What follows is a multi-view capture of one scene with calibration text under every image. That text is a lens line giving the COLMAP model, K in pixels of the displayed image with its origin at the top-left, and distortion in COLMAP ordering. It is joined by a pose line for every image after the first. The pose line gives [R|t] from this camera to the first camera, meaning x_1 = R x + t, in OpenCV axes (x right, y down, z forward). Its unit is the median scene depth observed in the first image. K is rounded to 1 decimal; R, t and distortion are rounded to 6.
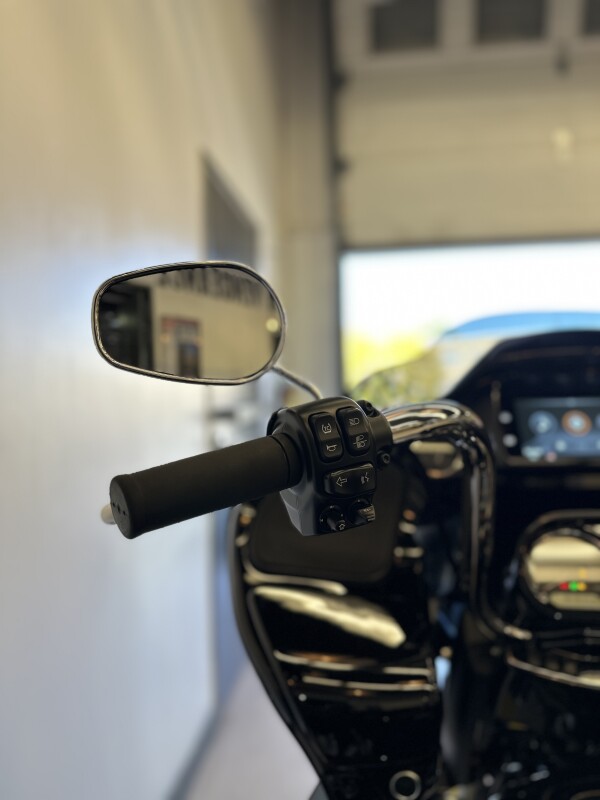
lens RADIAL K [[566.6, 0, 305.7], [0, 566.6, 397.3], [0, 0, 1]] dist [0.025170, -0.022028]
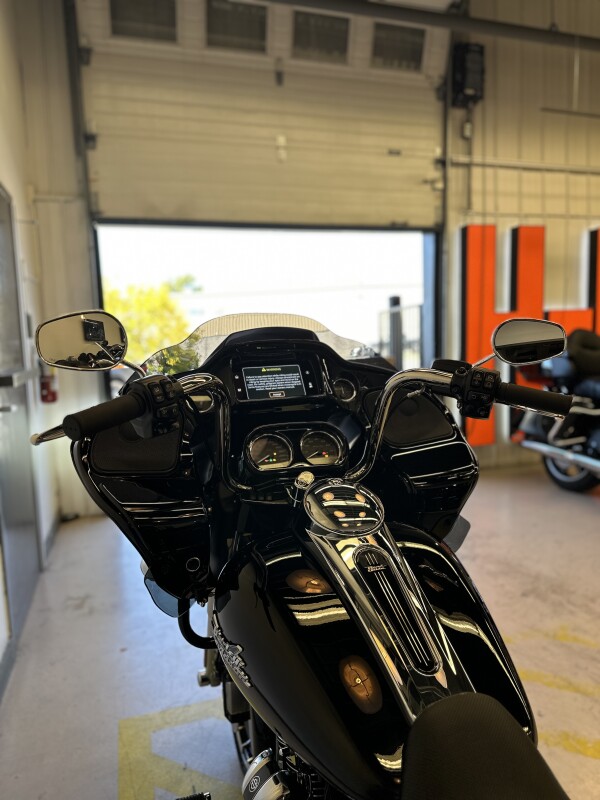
lens RADIAL K [[566.6, 0, 301.1], [0, 566.6, 401.2], [0, 0, 1]] dist [0.025170, -0.022028]
pose [[0.909358, -0.063471, 0.411144, -0.279469], [0.027450, 0.995294, 0.092937, -0.070164], [-0.415108, -0.073227, 0.906820, -0.979792]]
